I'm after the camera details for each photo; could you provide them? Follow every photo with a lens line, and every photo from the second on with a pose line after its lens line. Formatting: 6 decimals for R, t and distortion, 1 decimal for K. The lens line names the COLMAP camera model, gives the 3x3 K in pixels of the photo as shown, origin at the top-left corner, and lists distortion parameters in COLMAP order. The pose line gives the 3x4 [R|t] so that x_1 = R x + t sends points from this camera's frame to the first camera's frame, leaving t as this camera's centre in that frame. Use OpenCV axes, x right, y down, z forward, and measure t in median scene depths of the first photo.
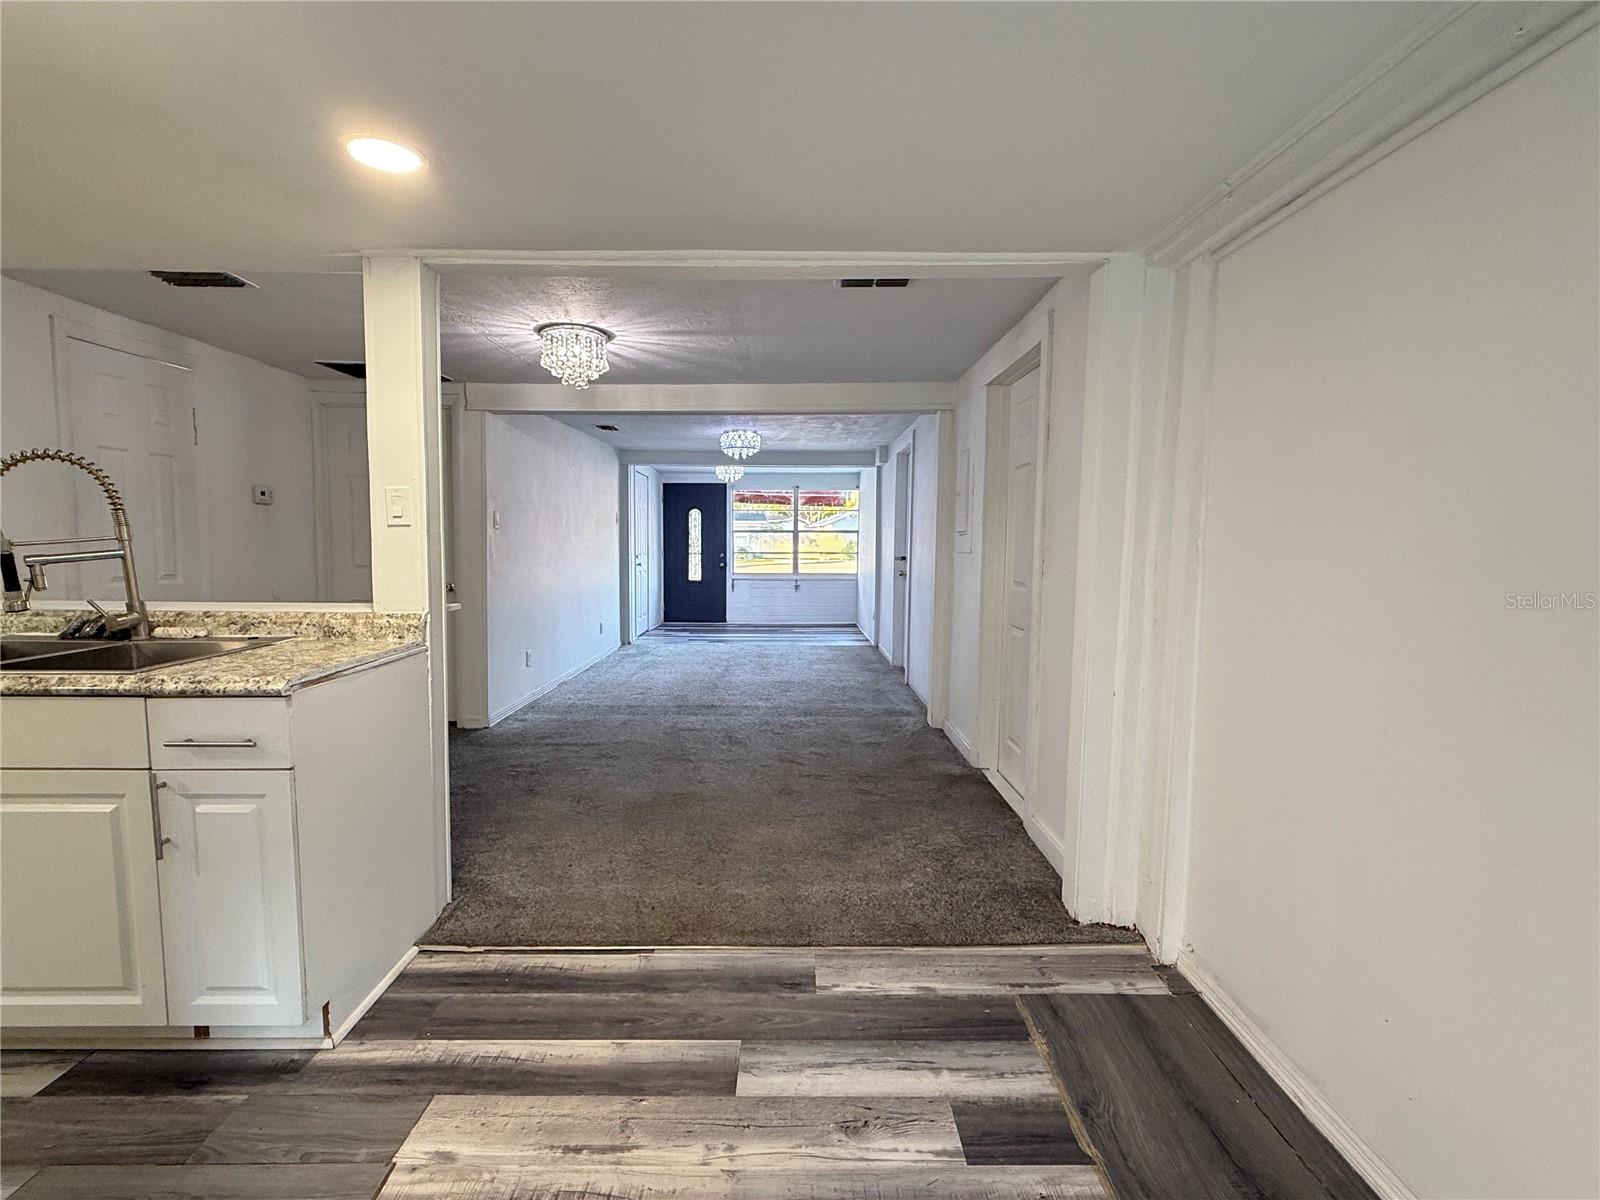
lens RADIAL K [[743.8, 0, 800.0], [0, 743.8, 600.0], [0, 0, 1]] dist [0.000383, 0.000789]
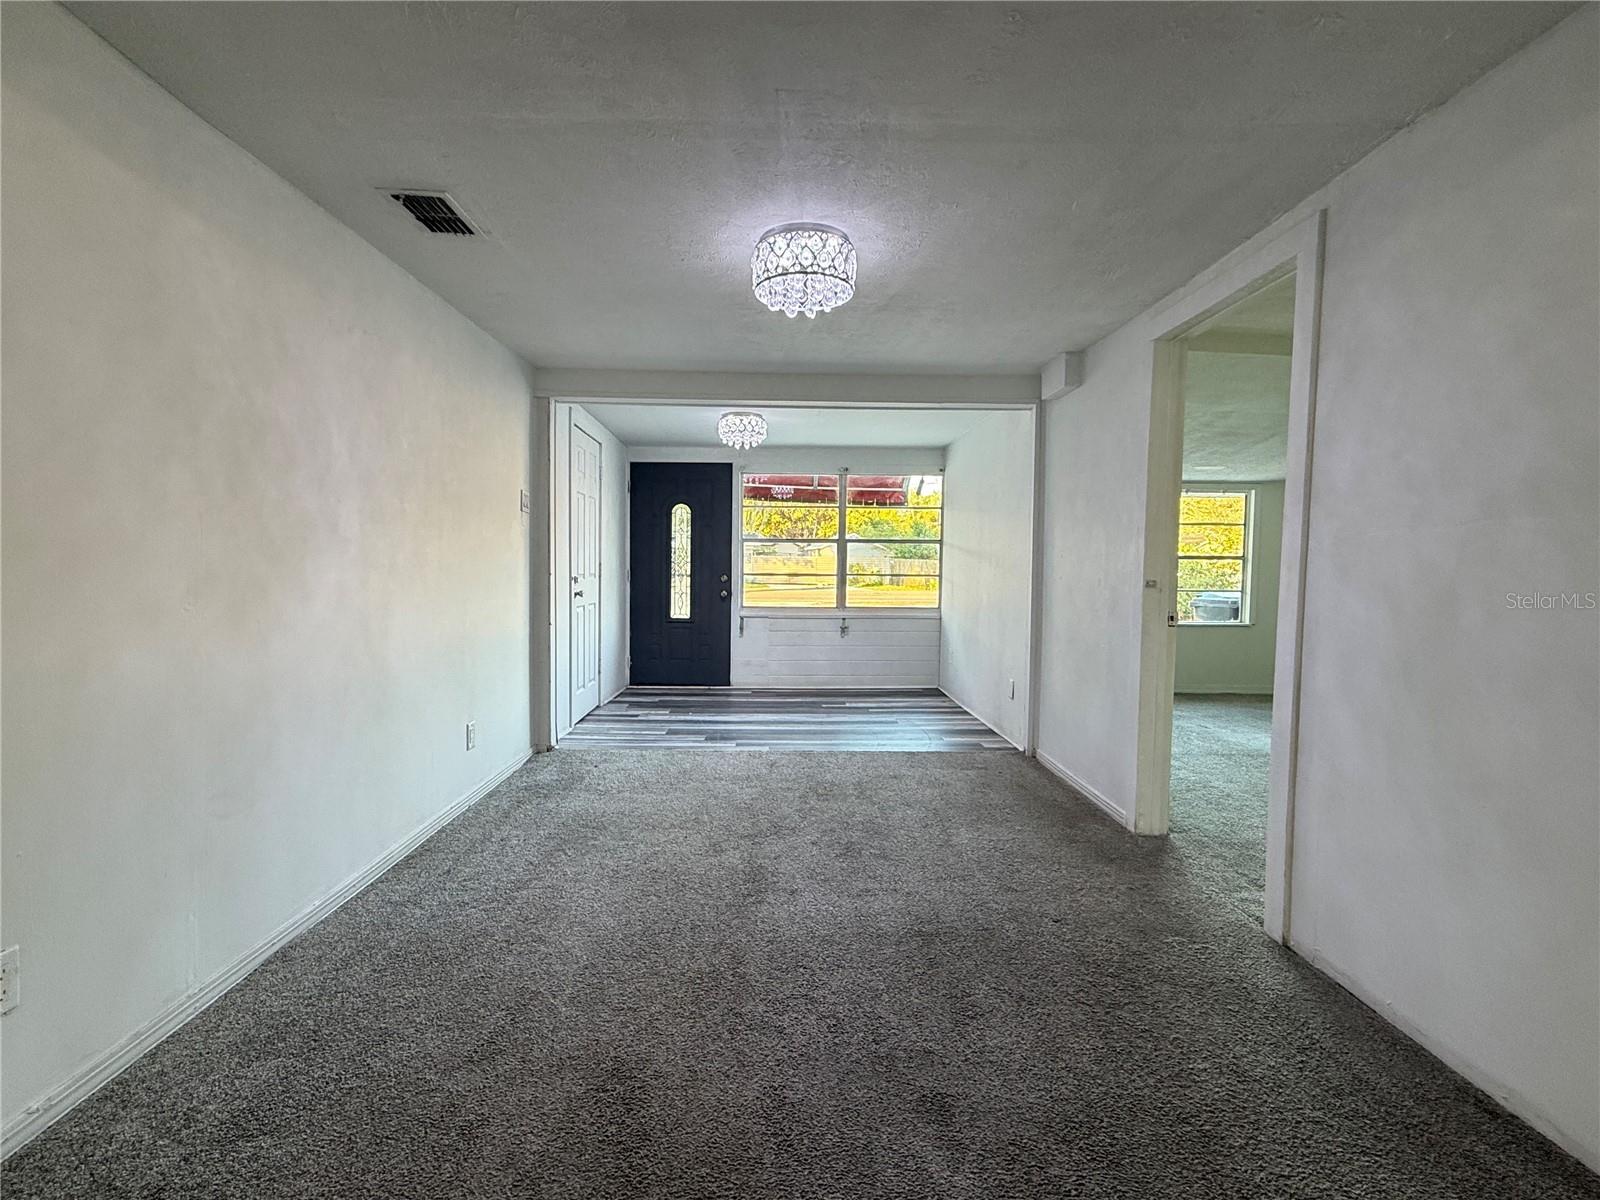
lens RADIAL K [[743.8, 0, 800.0], [0, 743.8, 600.0], [0, 0, 1]] dist [0.000383, 0.000789]
pose [[0.999866, 0.002548, 0.016163, -0.051626], [-0.002004, 0.999433, -0.033619, -0.021252], [-0.016239, 0.033582, 0.999304, 0.376756]]
